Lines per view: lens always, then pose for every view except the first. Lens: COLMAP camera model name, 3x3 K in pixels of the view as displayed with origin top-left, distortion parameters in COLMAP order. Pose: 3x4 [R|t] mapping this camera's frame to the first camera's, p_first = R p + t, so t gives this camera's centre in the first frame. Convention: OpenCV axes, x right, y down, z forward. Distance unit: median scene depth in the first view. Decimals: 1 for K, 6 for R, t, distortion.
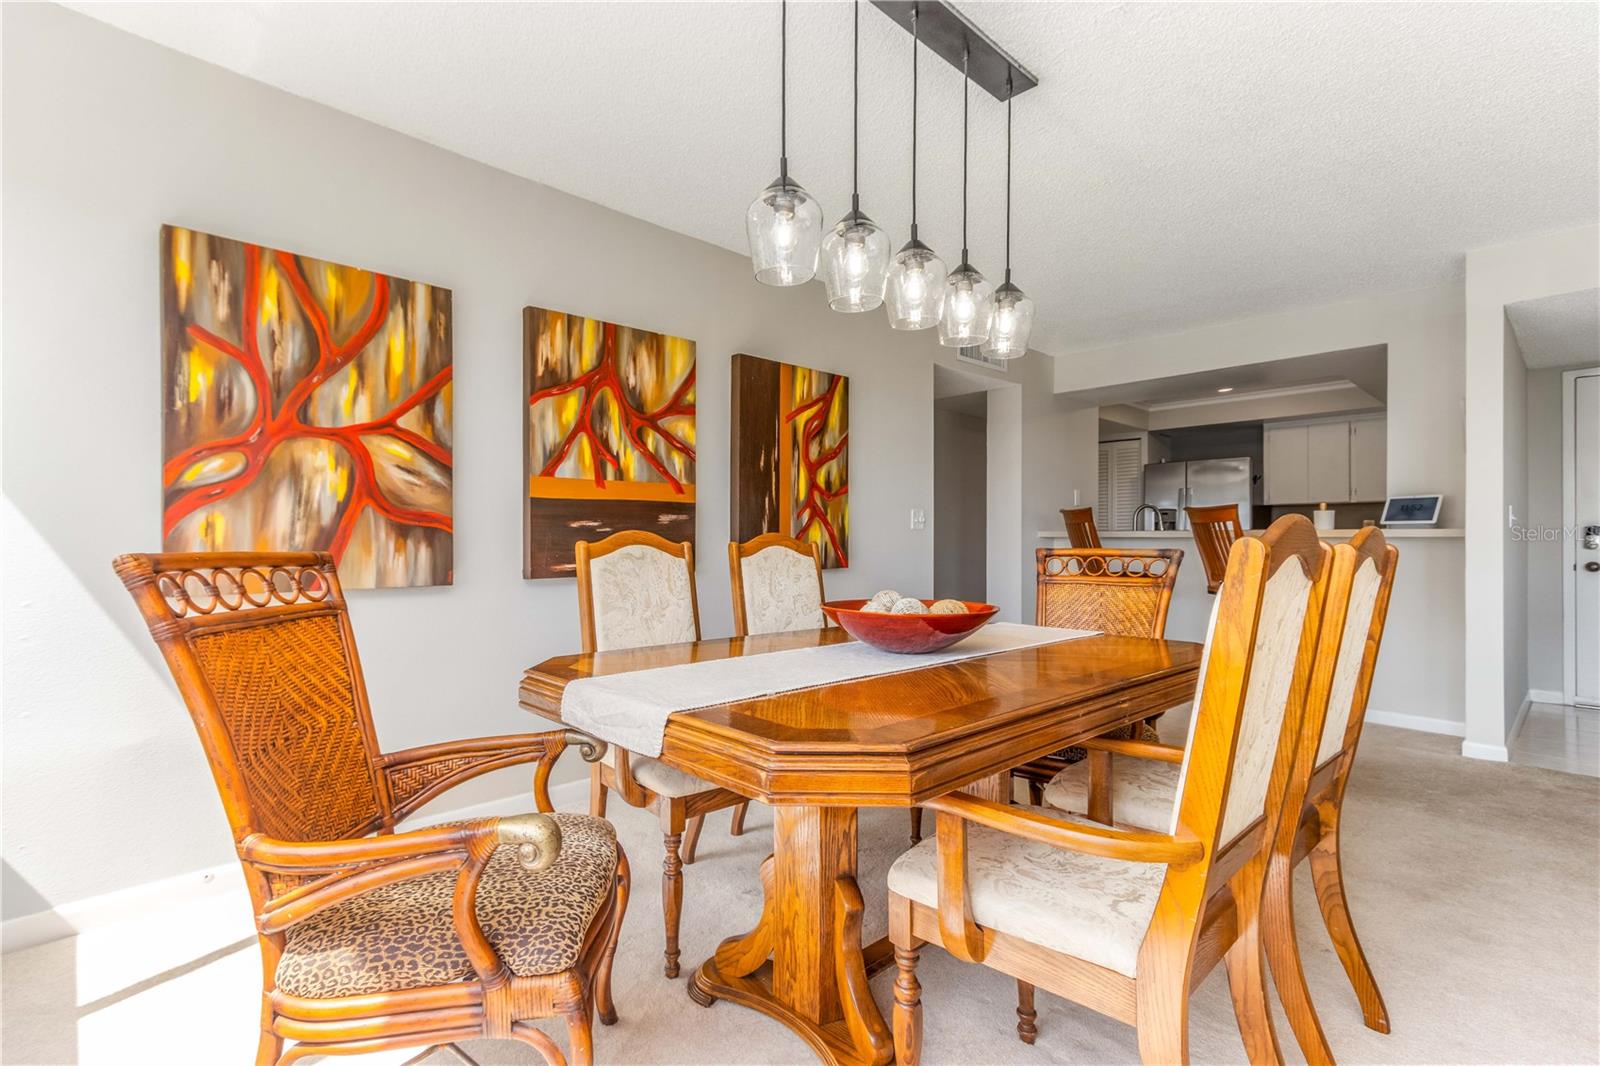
lens RADIAL K [[744.5, 0, 766.1], [0, 744.5, 536.5], [0, 0, 1]] dist [0.026571, -0.003769]
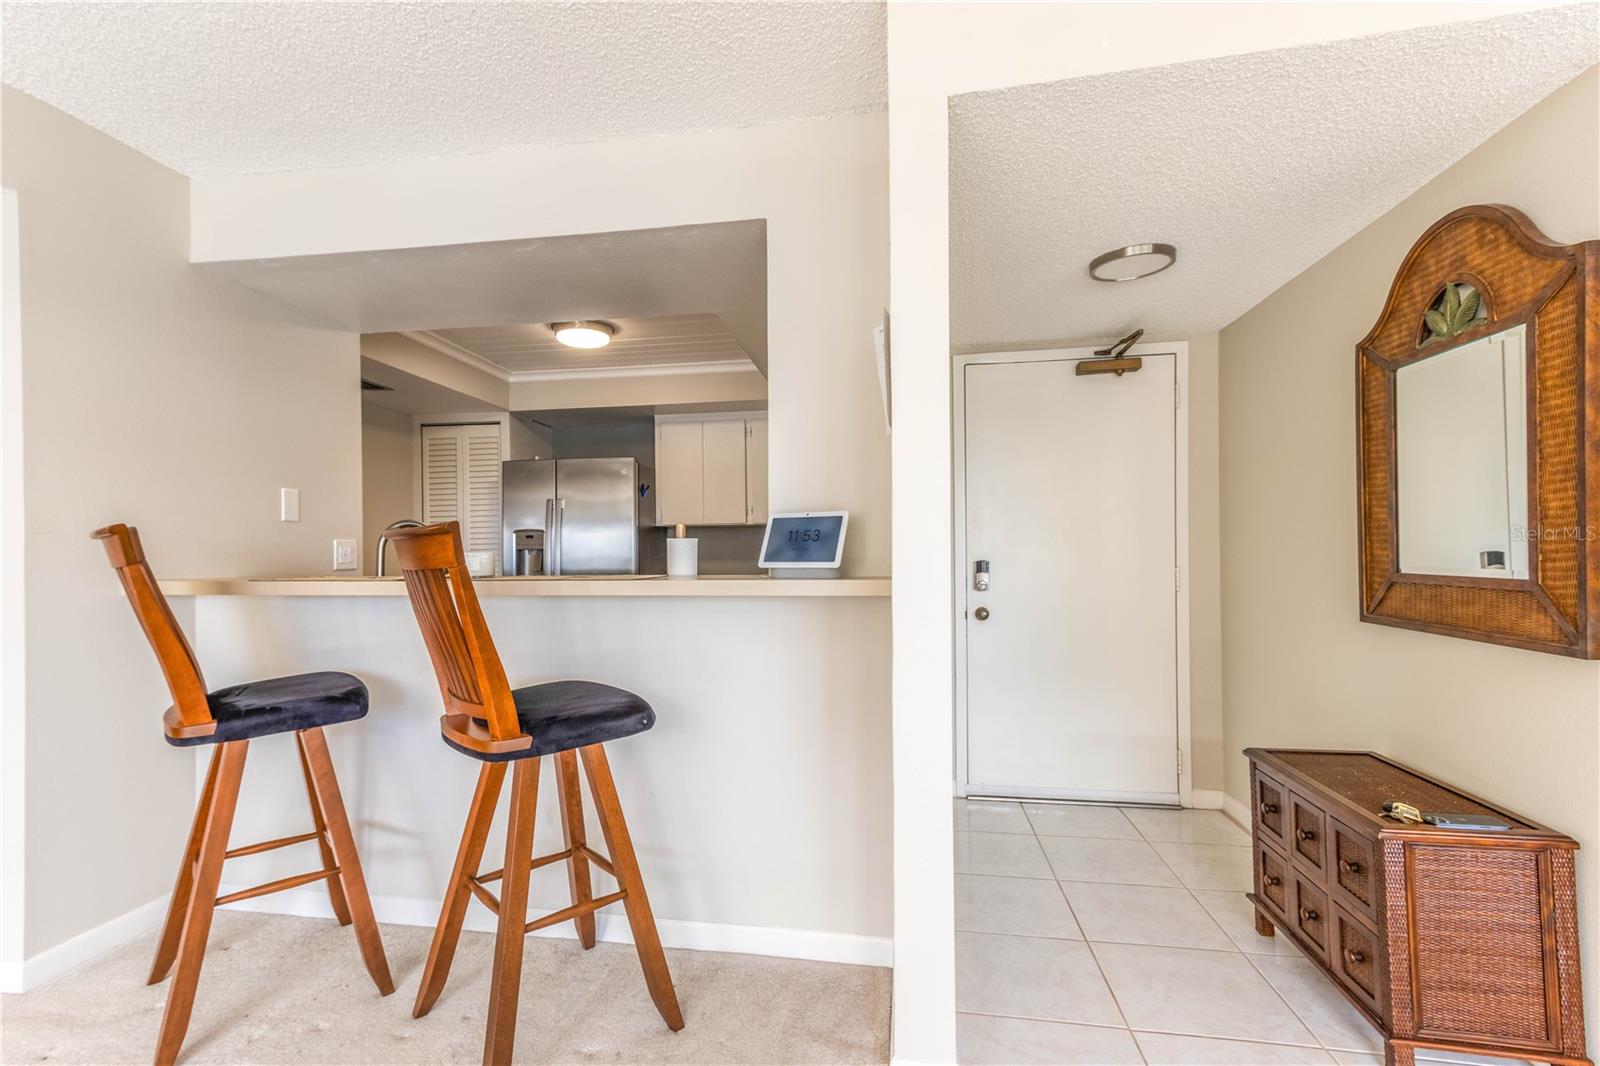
lens RADIAL K [[744.5, 0, 773.6], [0, 744.5, 553.3], [0, 0, 1]] dist [0.026571, -0.003769]
pose [[0.789696, -0.007869, 0.613448, 0.325669], [0.008349, 0.999963, 0.002081, -0.016922], [-0.613441, 0.003478, 0.789733, 0.380182]]
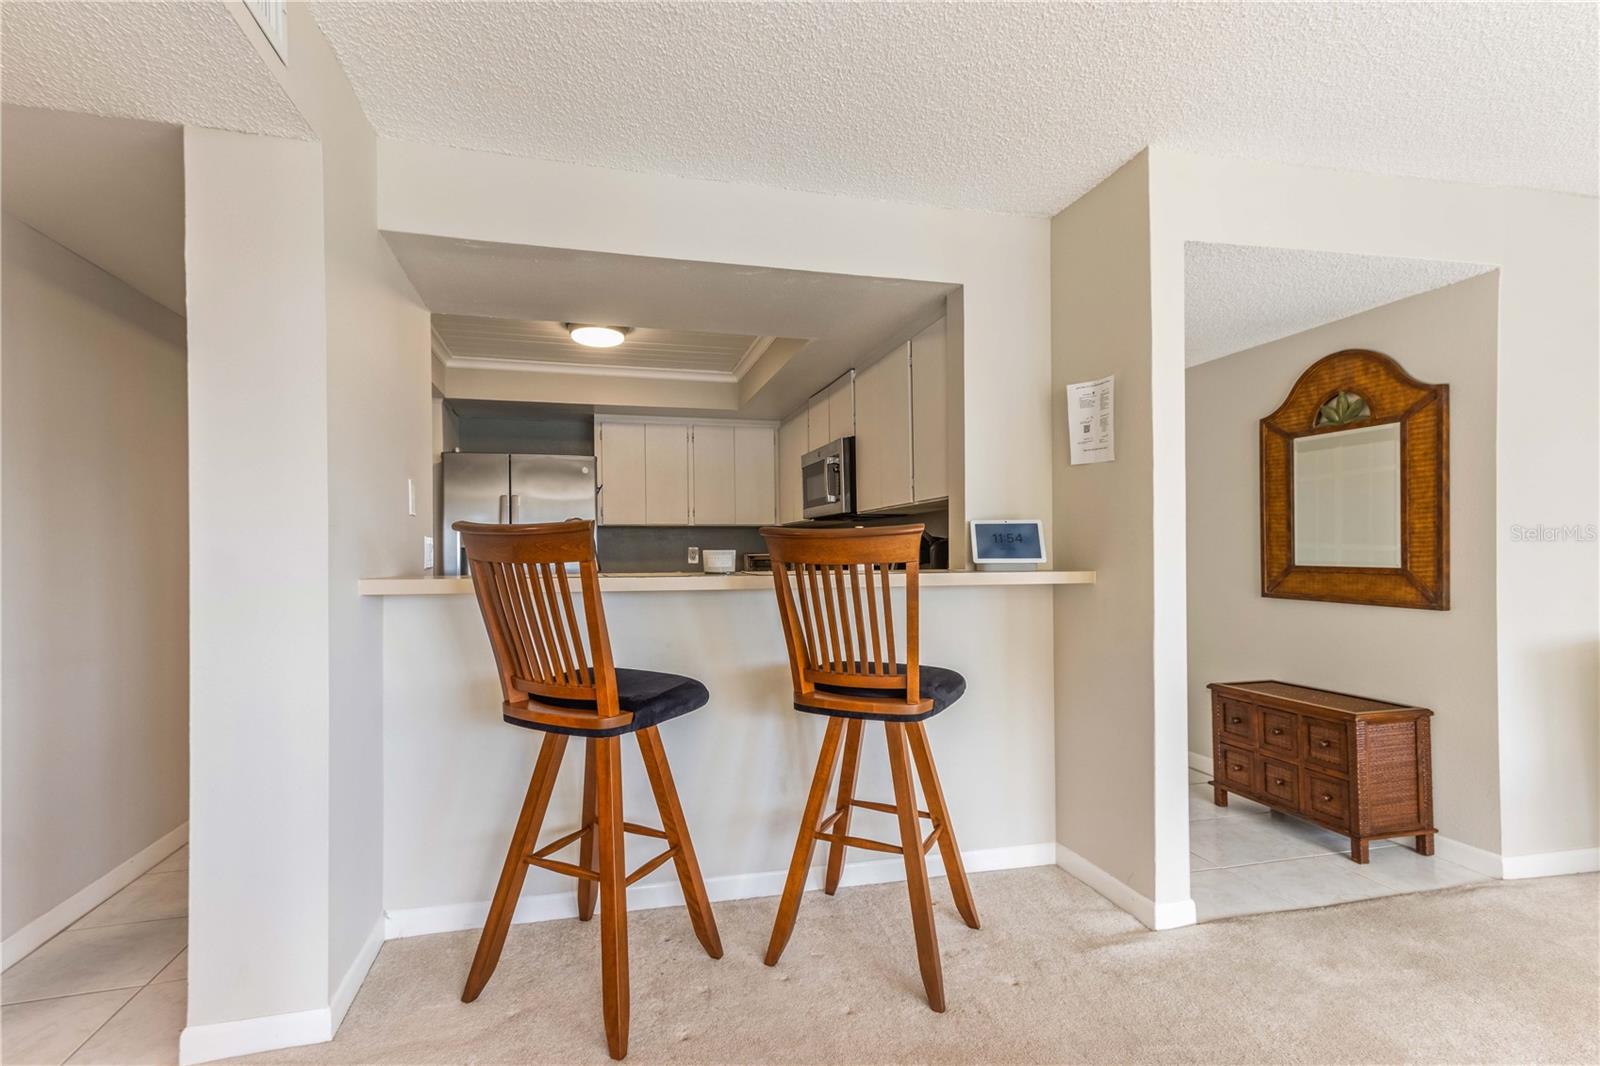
lens RADIAL K [[744.5, 0, 772.5], [0, 744.5, 554.1], [0, 0, 1]] dist [0.026571, -0.003769]
pose [[0.475519, -0.005793, 0.879686, 0.114877], [0.005066, 0.999980, 0.003847, -0.017239], [-0.879691, 0.002627, 0.475539, 0.538077]]
